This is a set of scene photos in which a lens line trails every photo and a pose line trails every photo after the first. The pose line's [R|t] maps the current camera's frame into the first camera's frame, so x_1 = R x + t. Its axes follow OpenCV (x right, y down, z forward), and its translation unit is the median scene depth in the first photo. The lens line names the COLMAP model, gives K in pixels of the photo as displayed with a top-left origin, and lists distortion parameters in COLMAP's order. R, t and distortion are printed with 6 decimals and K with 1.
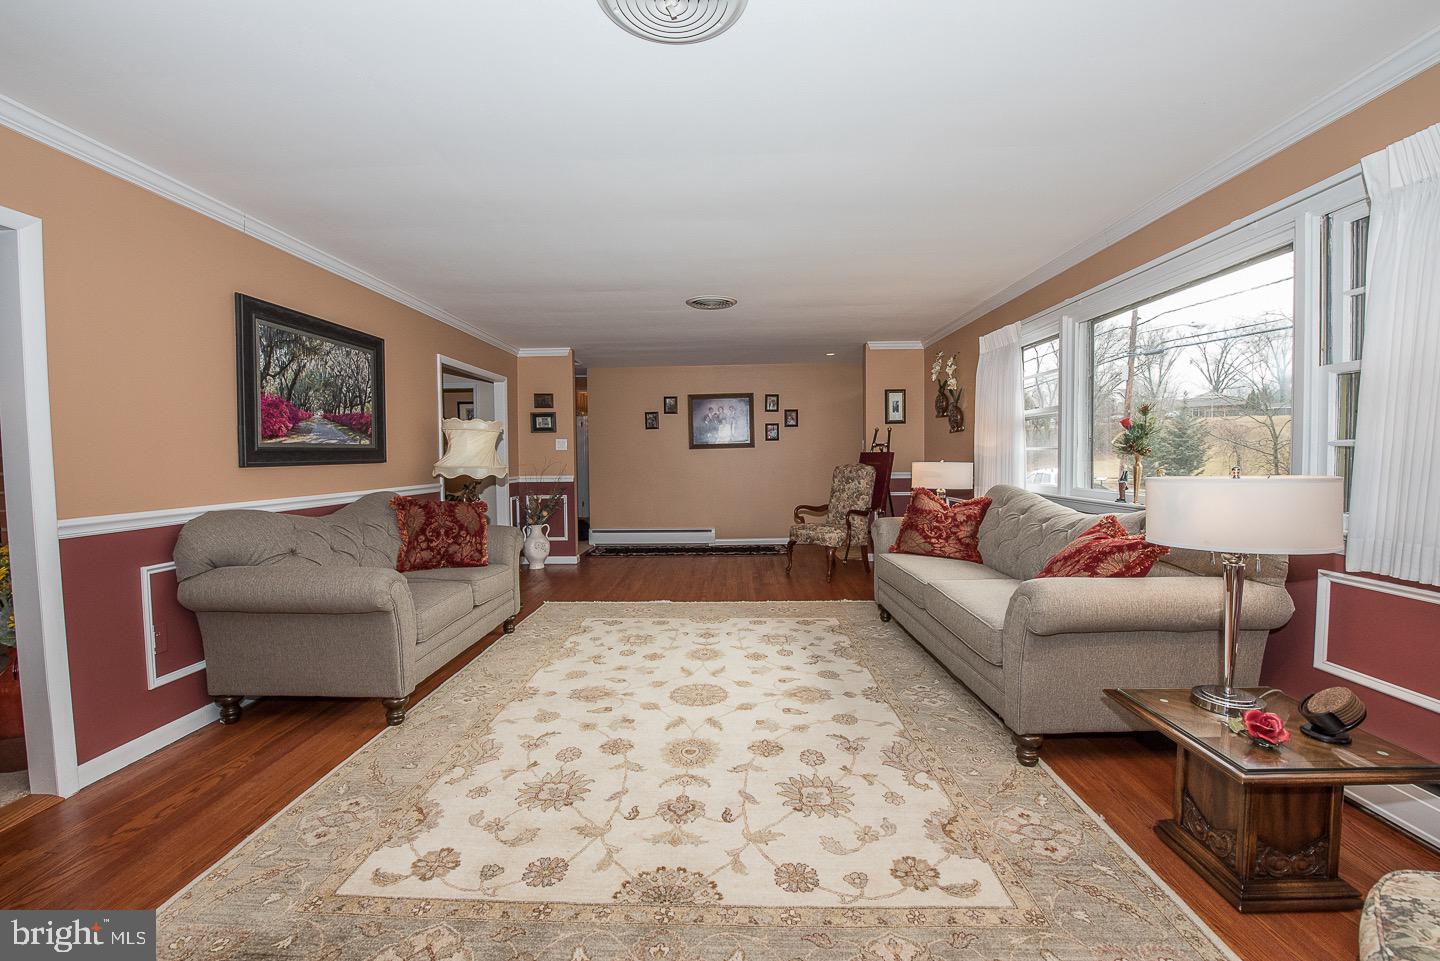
lens RADIAL K [[571.9, 0, 717.6], [0, 571.9, 480.2], [0, 0, 1]] dist [-0.018660, -0.001390]
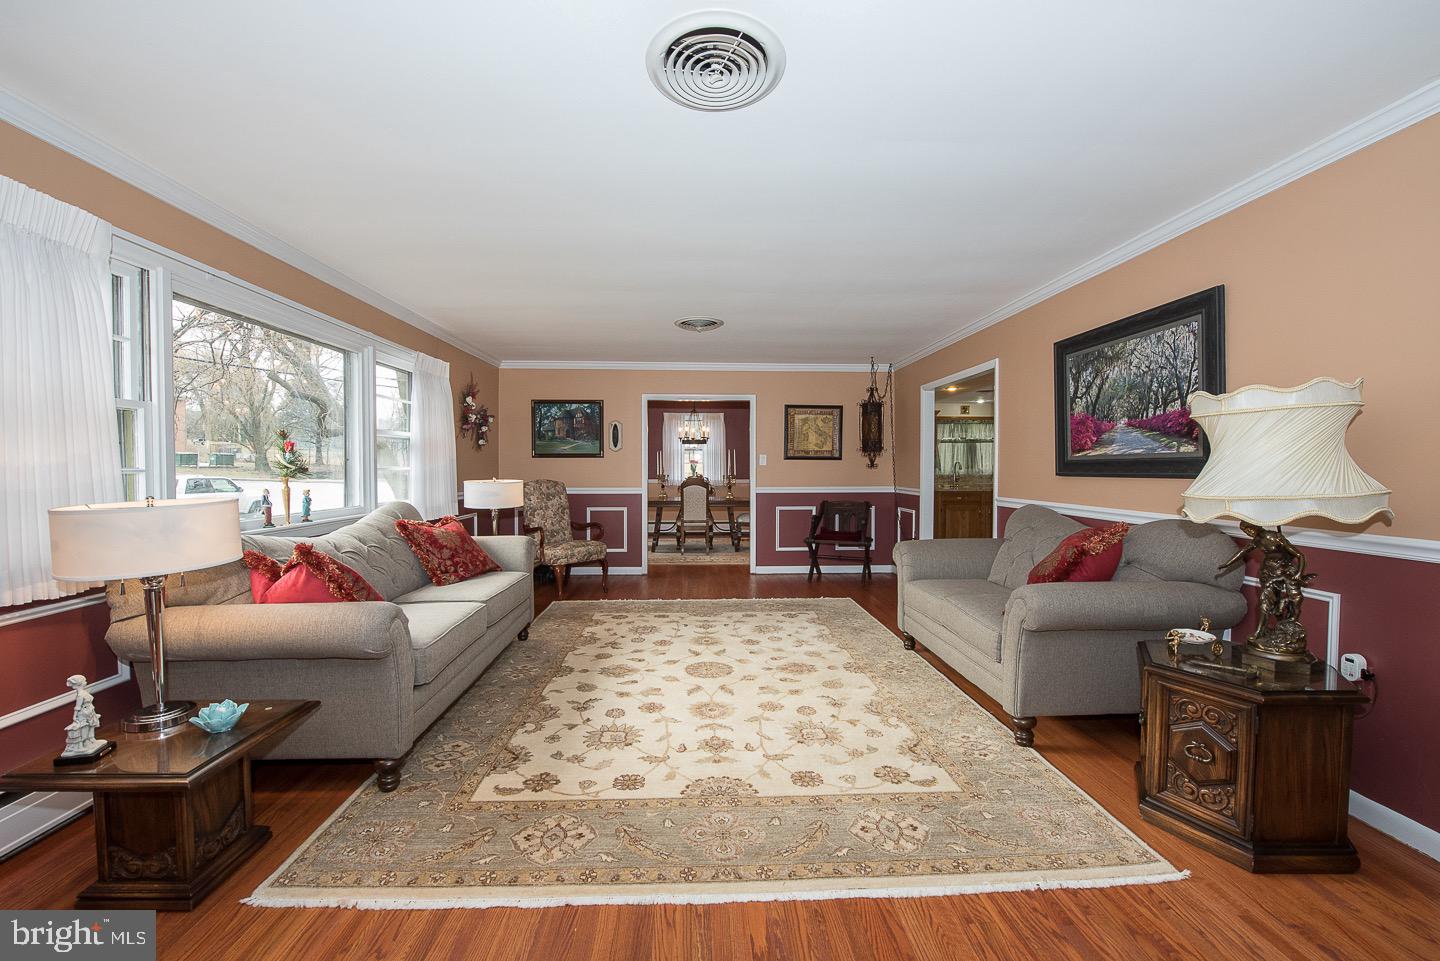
lens RADIAL K [[571.9, 0, 720.9], [0, 571.9, 478.7], [0, 0, 1]] dist [-0.018660, -0.001390]
pose [[-0.996959, 0.014267, -0.076608, 0.026154], [0.009056, 0.997648, 0.067939, -0.098967], [0.077397, 0.067039, -0.994744, 1.978110]]
